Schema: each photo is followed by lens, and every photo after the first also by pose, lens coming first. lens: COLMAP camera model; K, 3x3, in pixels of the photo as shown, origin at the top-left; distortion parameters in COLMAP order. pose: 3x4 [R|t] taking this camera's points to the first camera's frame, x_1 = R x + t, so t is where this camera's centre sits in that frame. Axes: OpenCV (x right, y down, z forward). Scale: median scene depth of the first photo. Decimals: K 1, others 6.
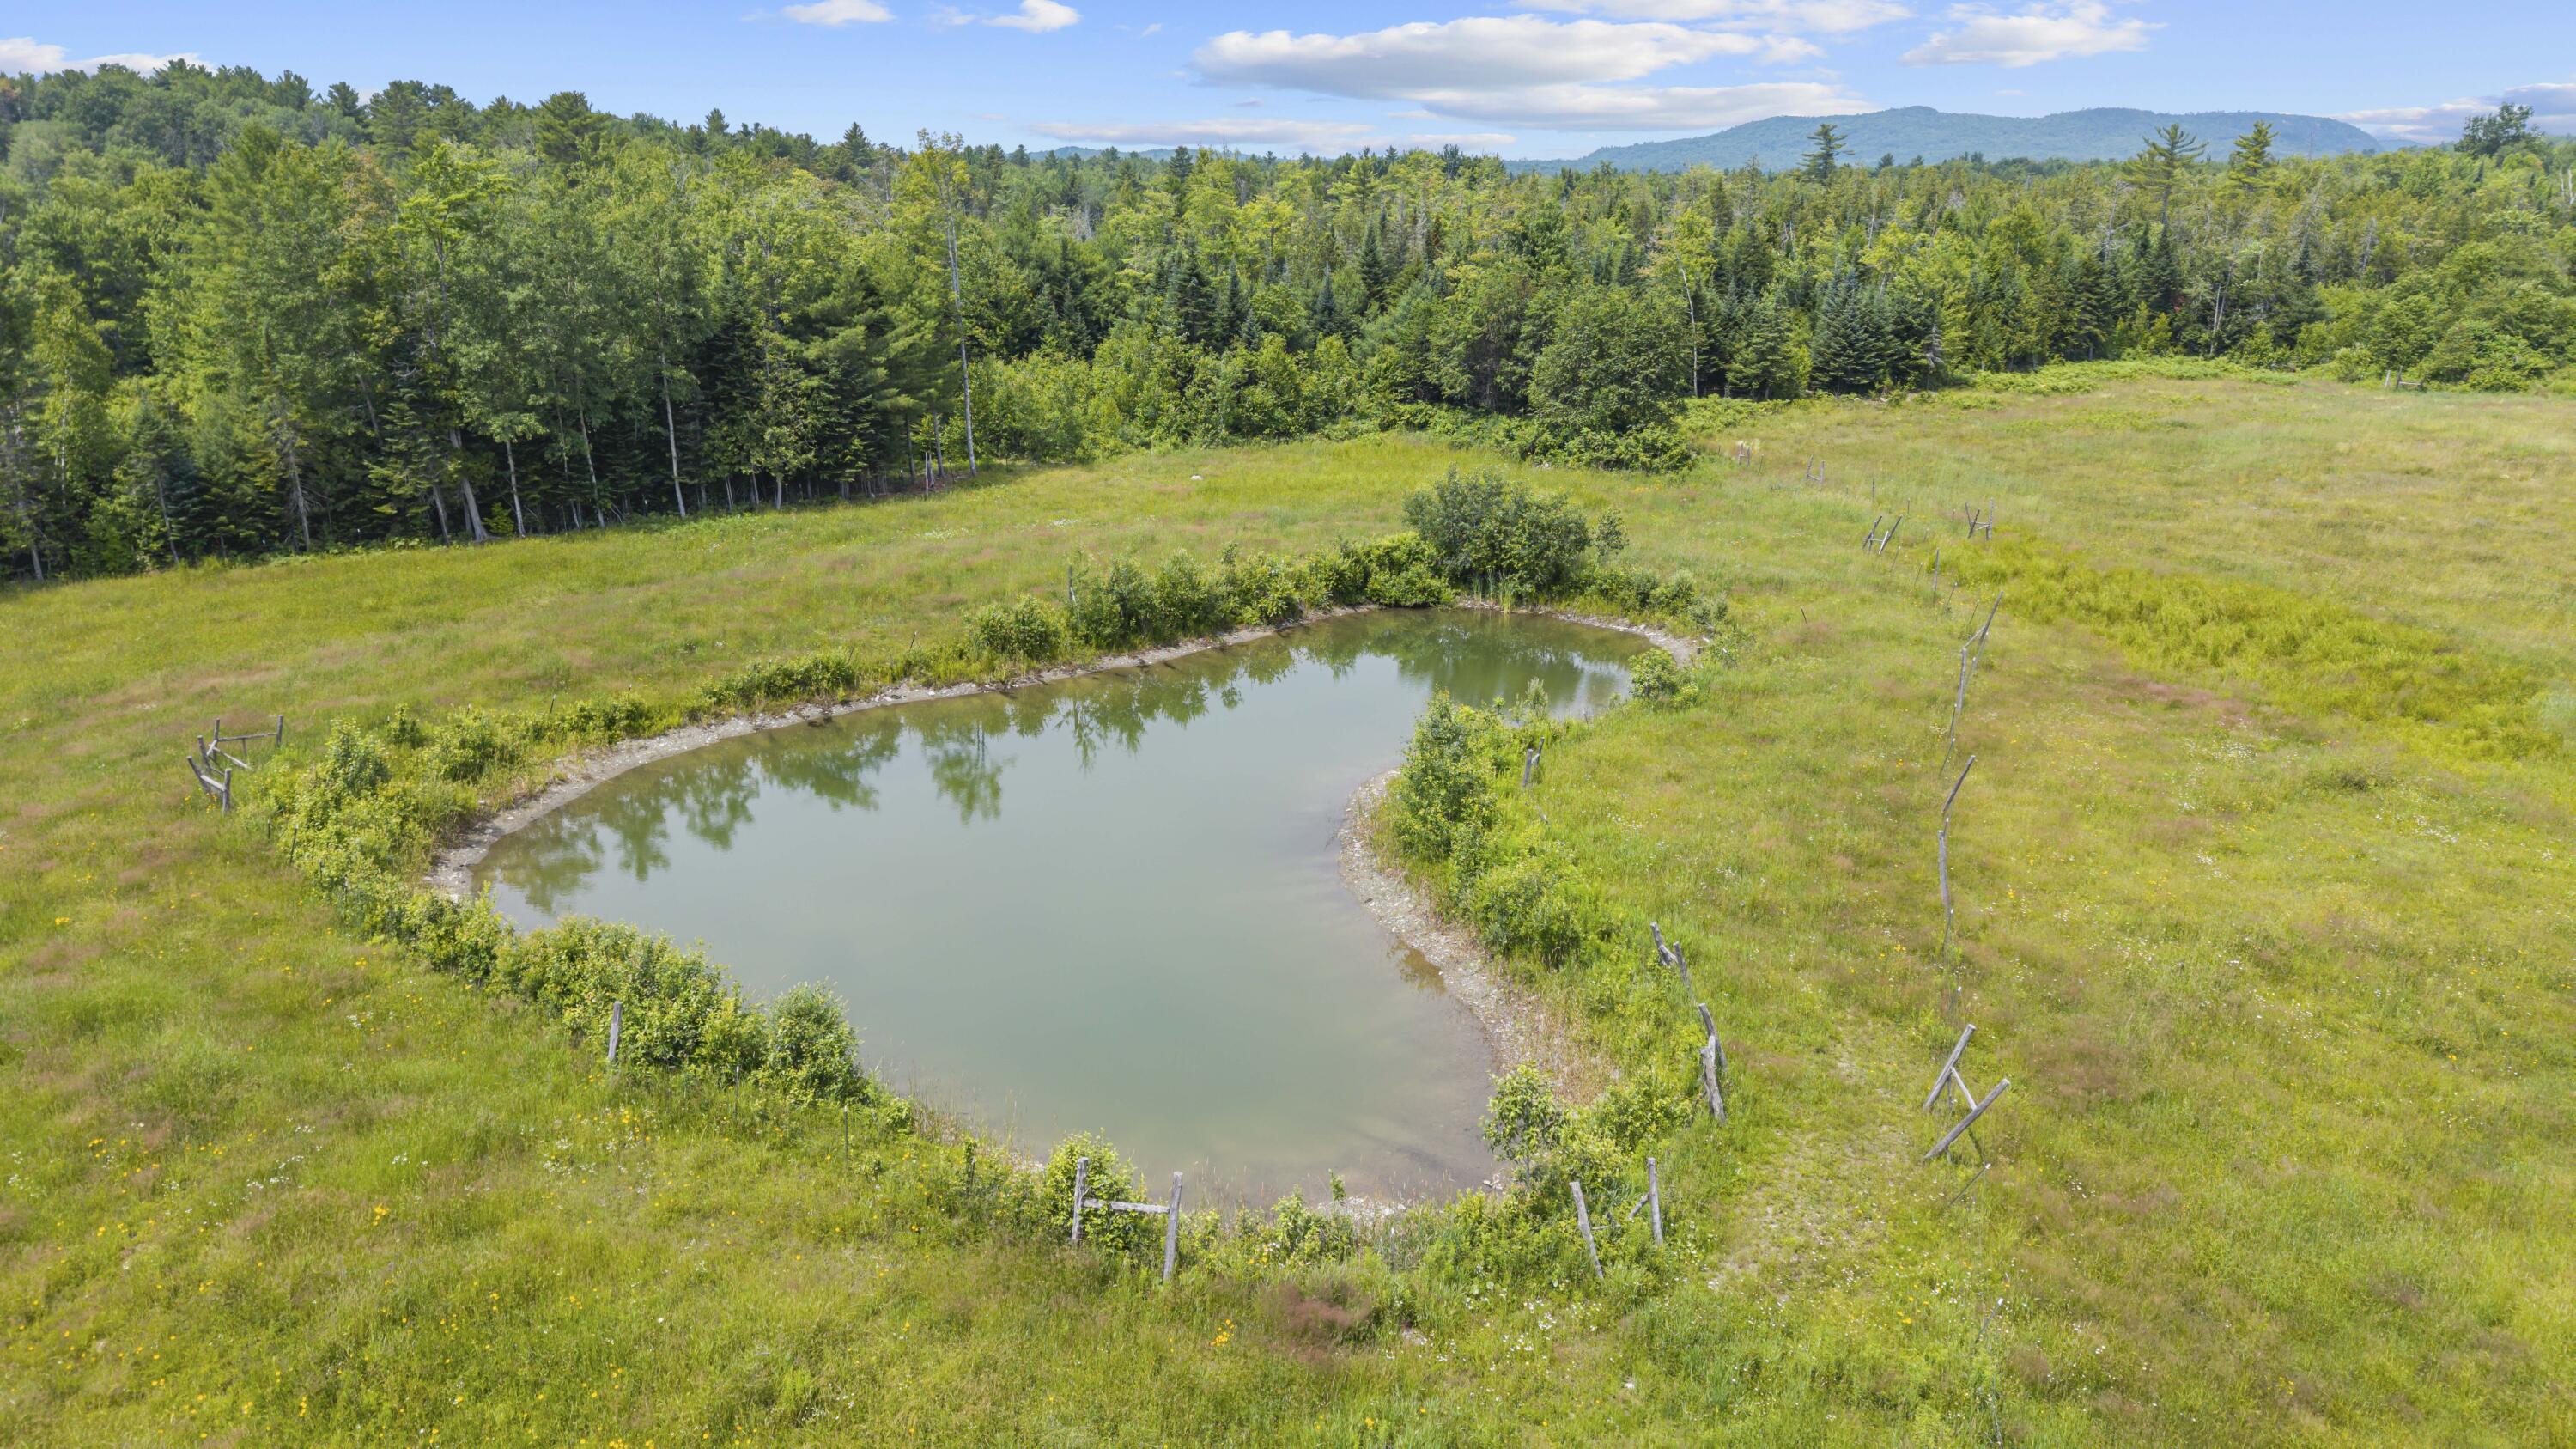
lens RADIAL K [[1728.3, 0, 1280.8], [0, 1728.3, 719.8], [0, 0, 1]] dist [0.003346, -0.001419]
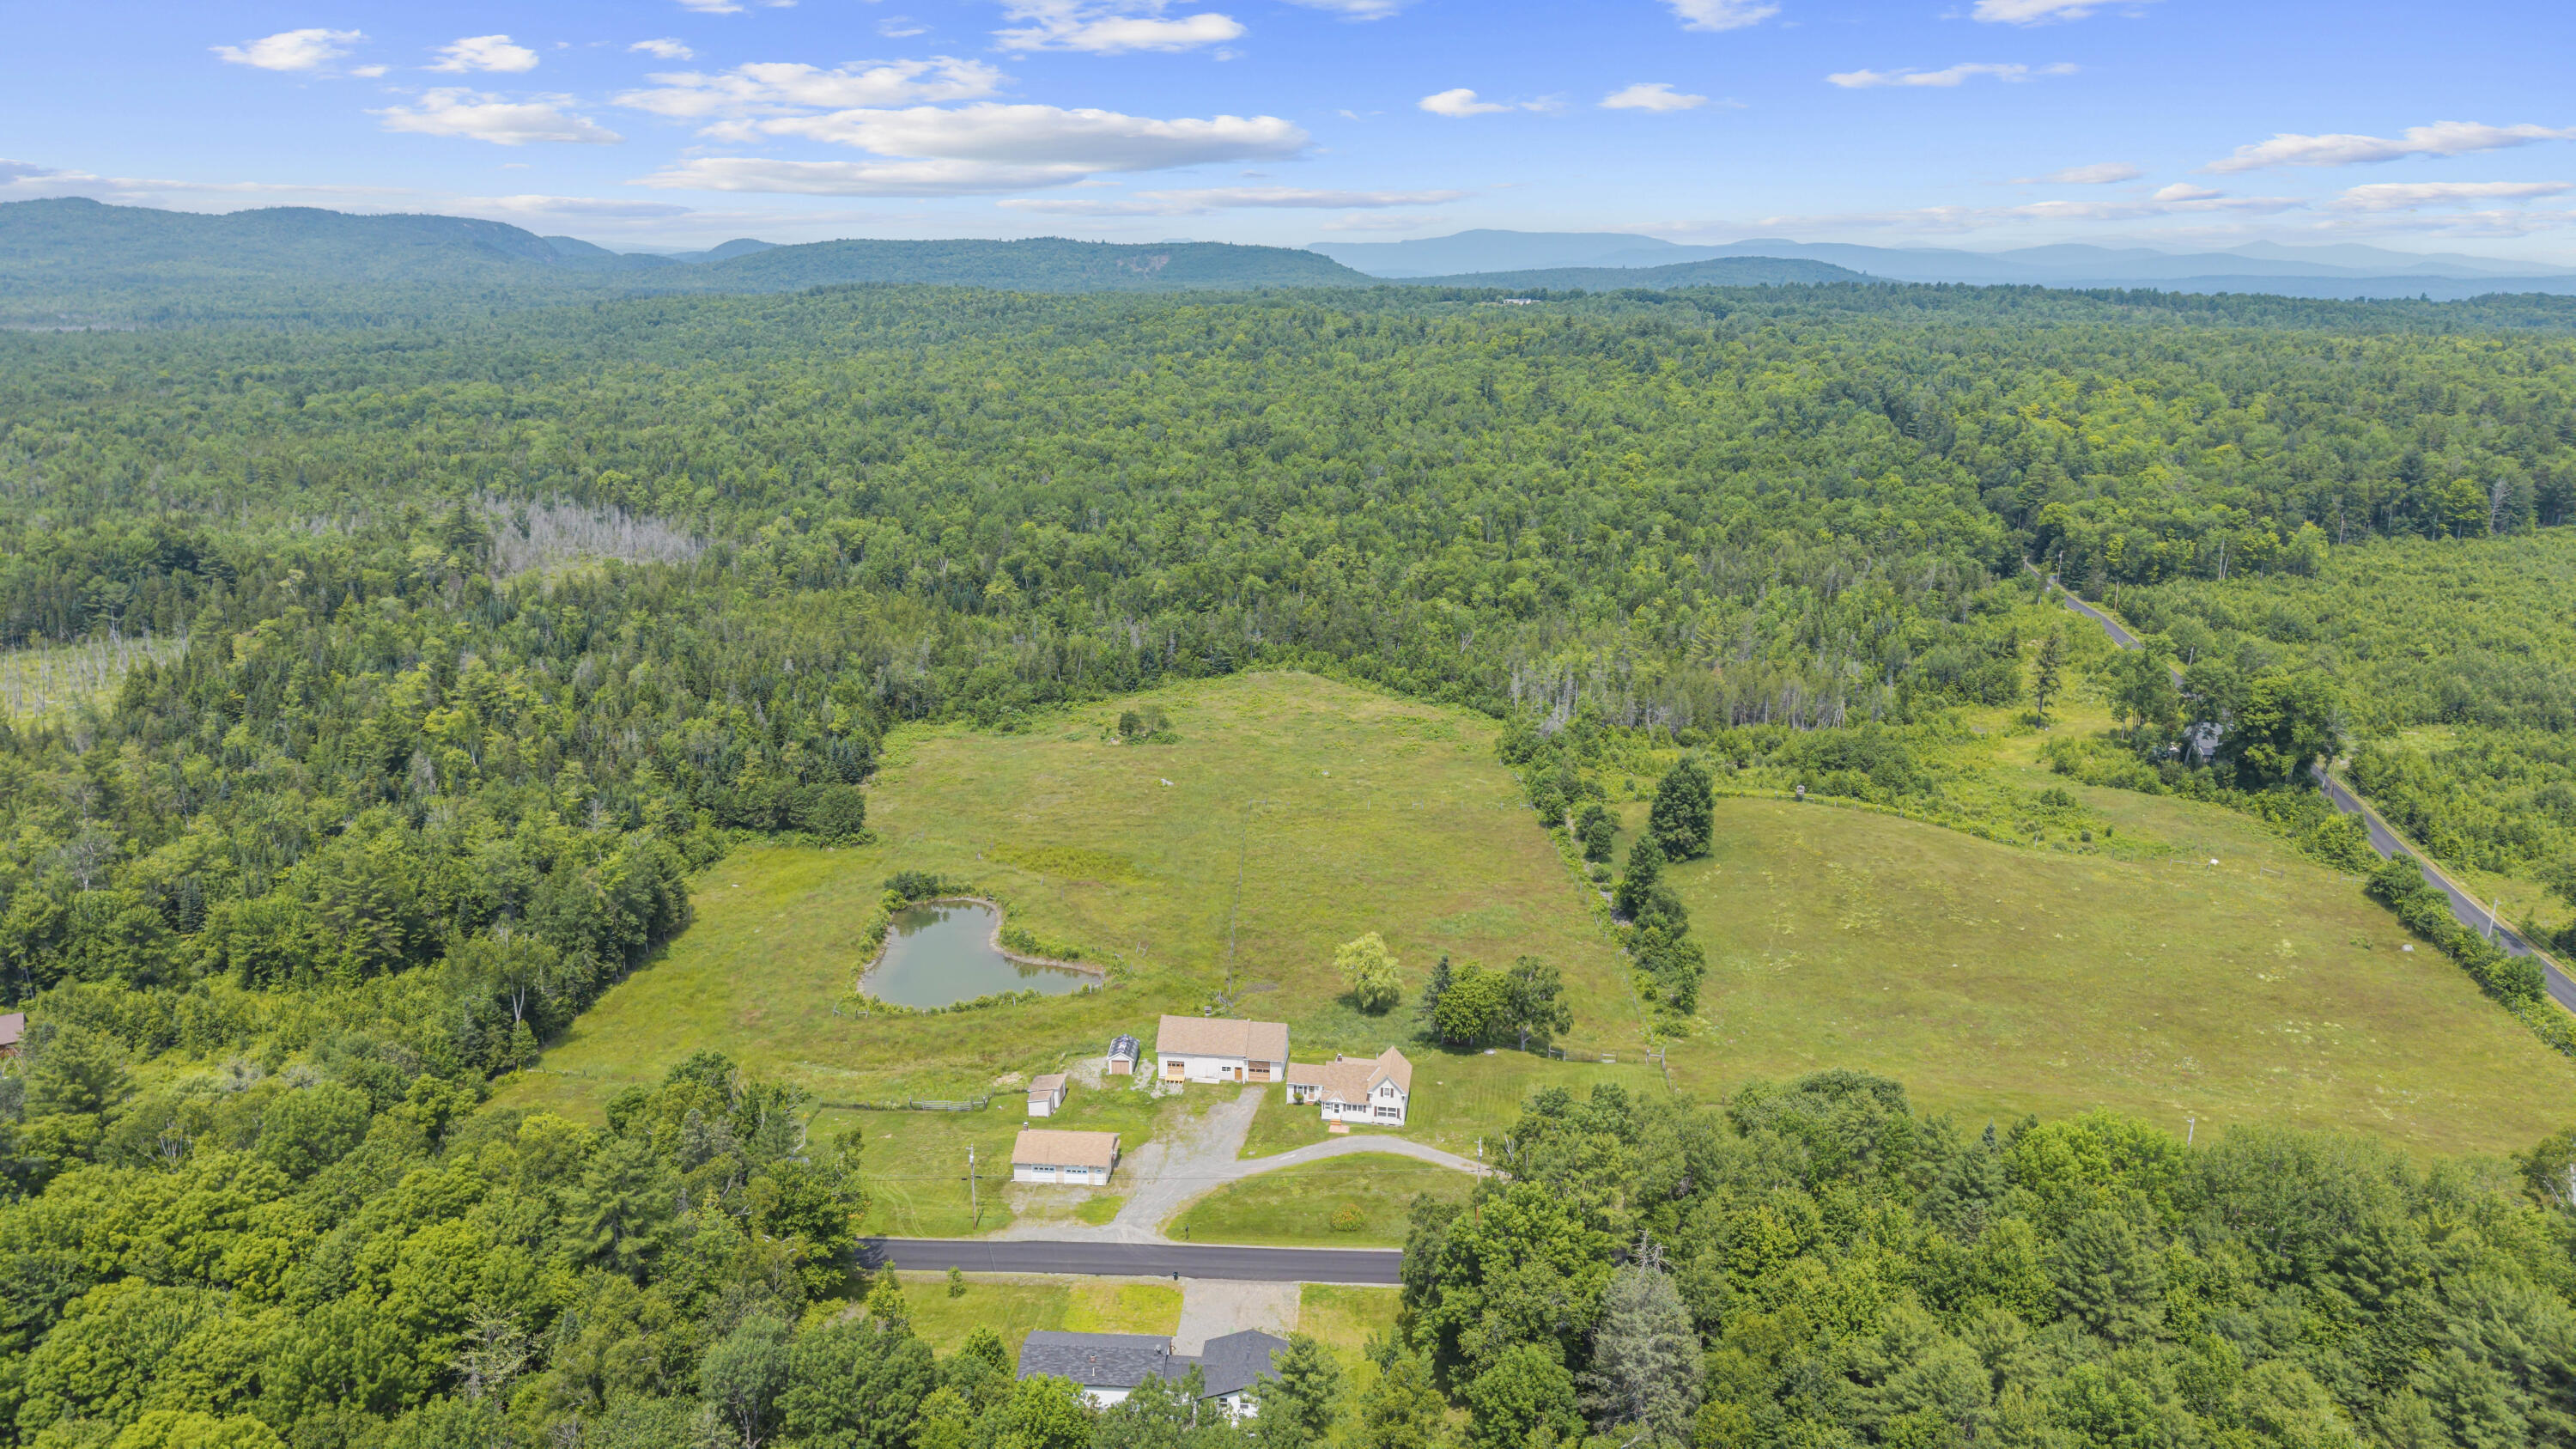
lens RADIAL K [[1689.1, 0, 1292.6], [0, 1689.1, 716.8], [0, 0, 1]] dist [0.121946, -0.296242]
pose [[0.581983, -0.201998, 0.787714, -1.875613], [0.232503, 0.969555, 0.076849, -0.464299], [-0.779255, 0.138421, 0.611229, -1.636965]]
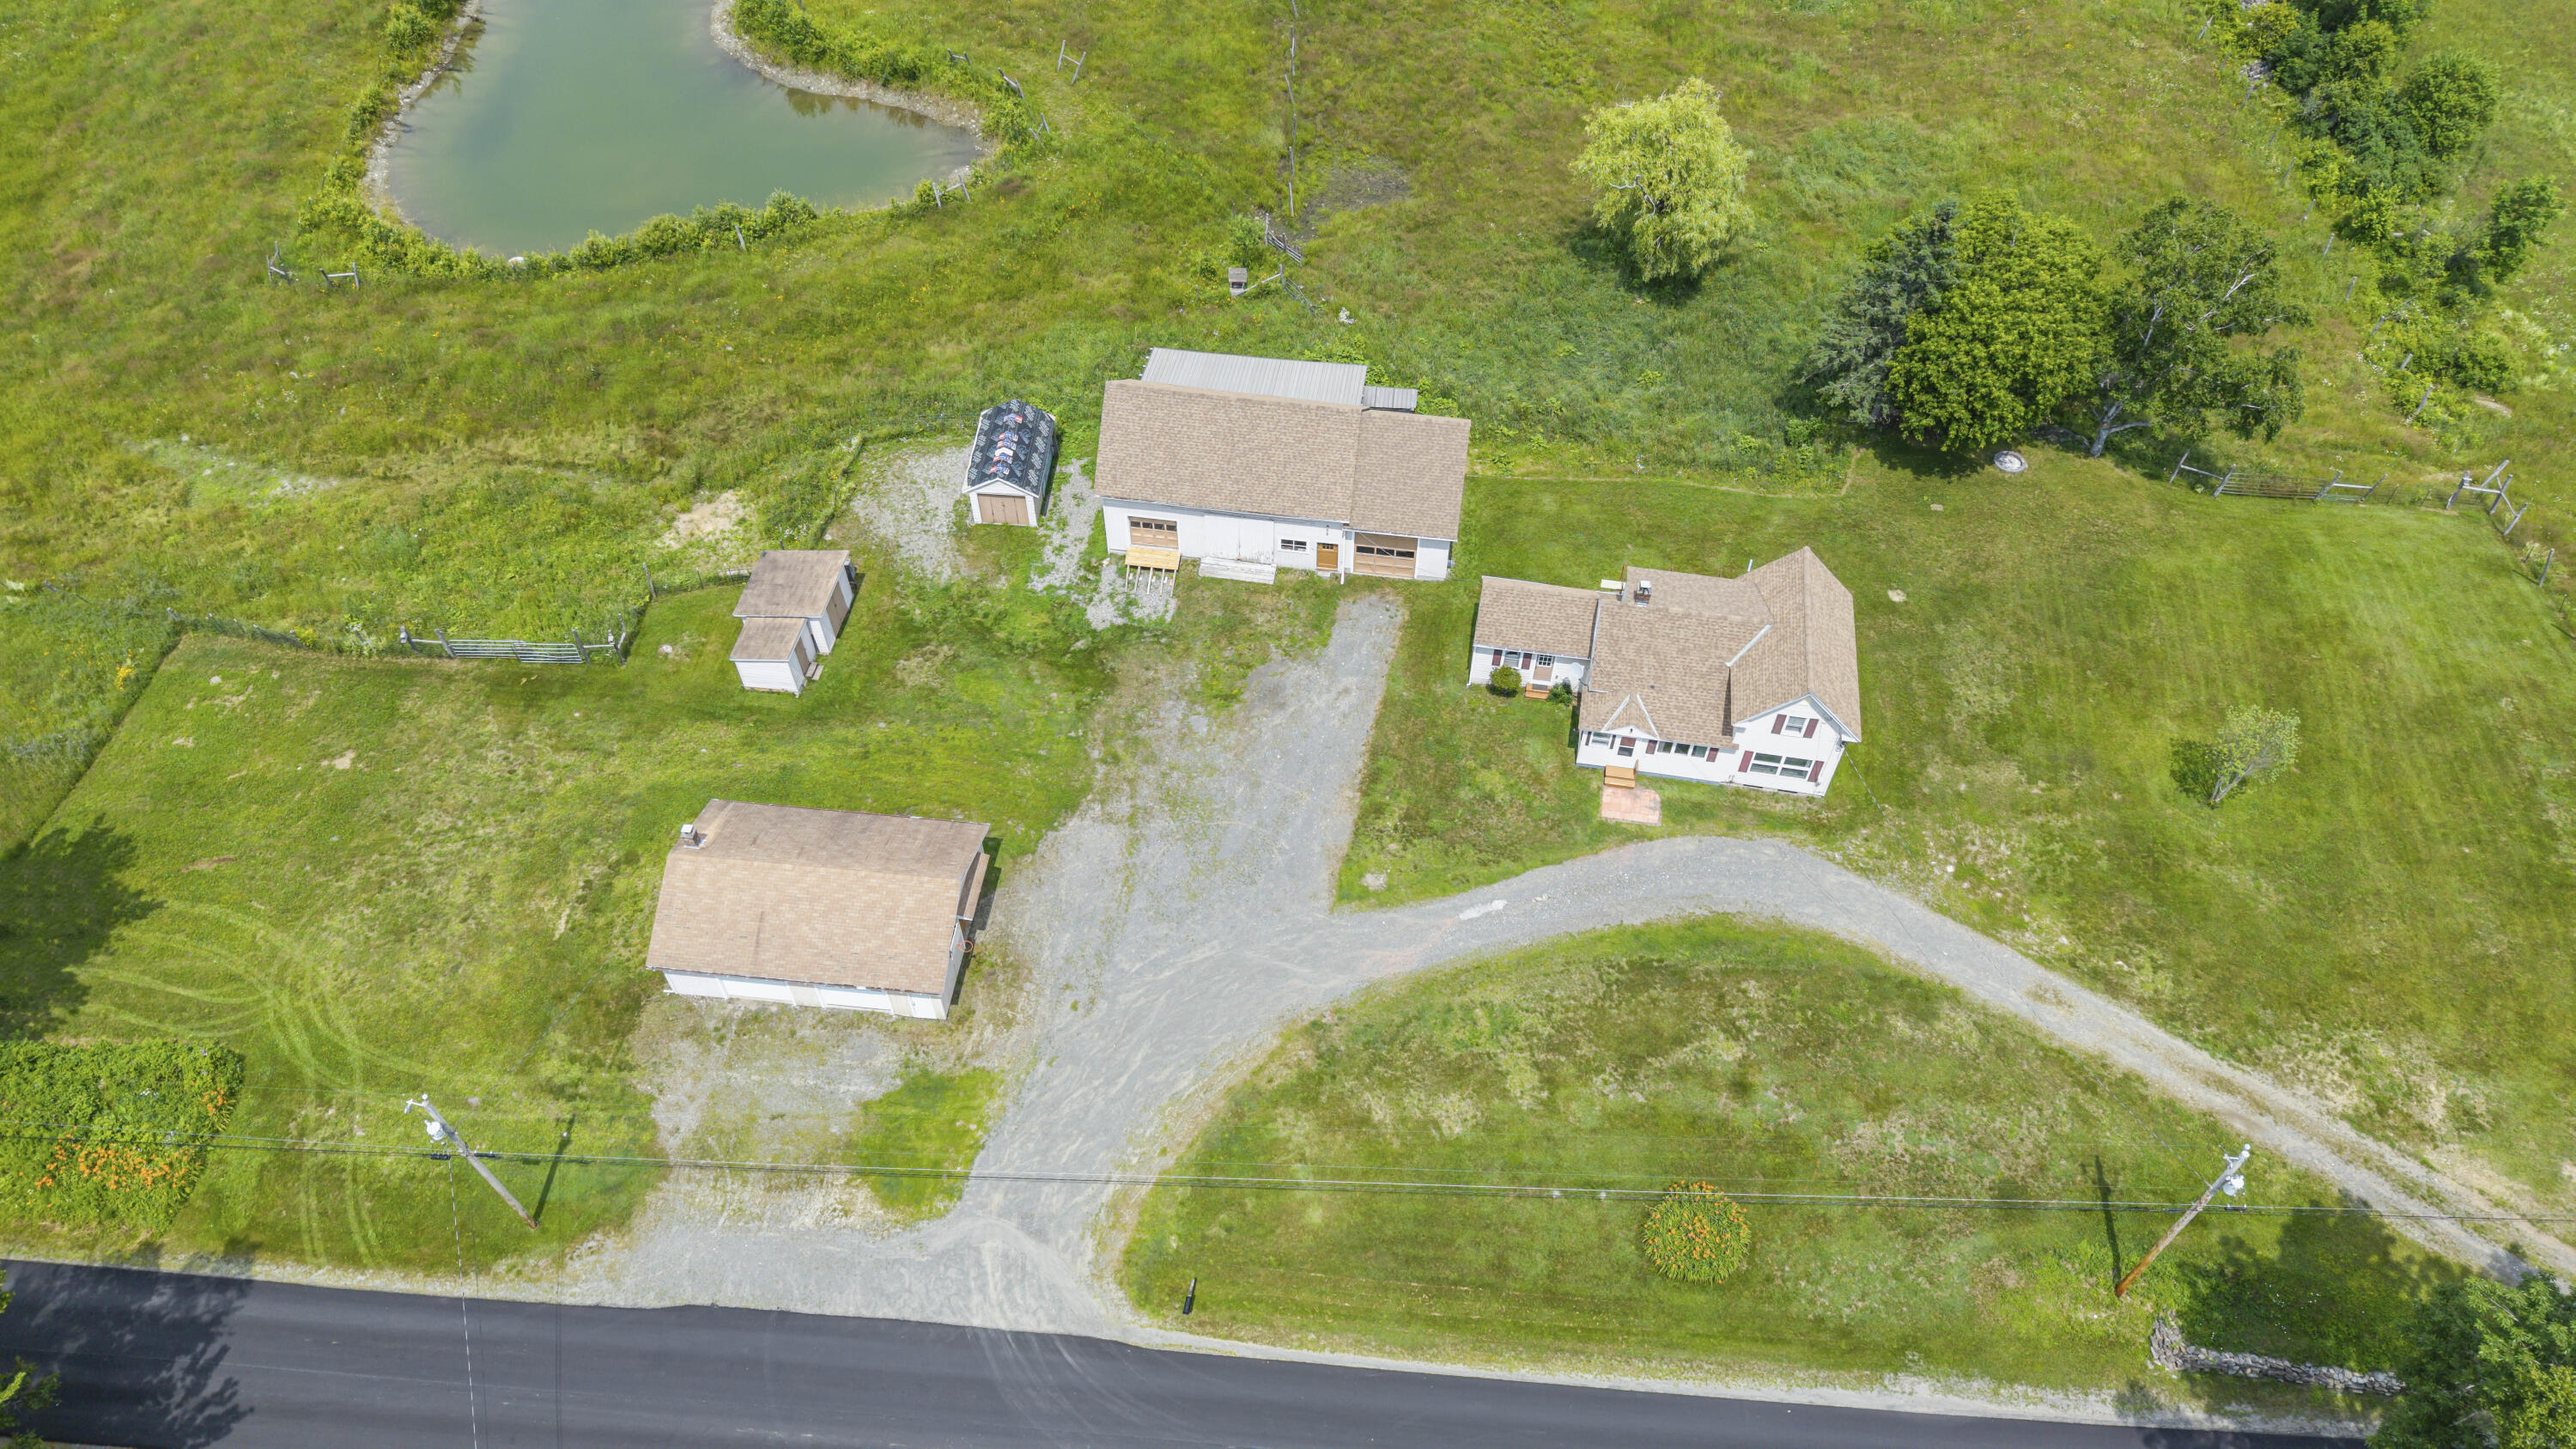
lens RADIAL K [[1713.7, 0, 1295.2], [0, 1713.7, 727.5], [0, 0, 1]] dist [0.033420, -0.032246]
pose [[0.596432, -0.618908, 0.511099, -0.656967], [0.225422, 0.740283, 0.633377, -0.300534], [-0.770359, -0.262553, 0.581044, -0.570755]]
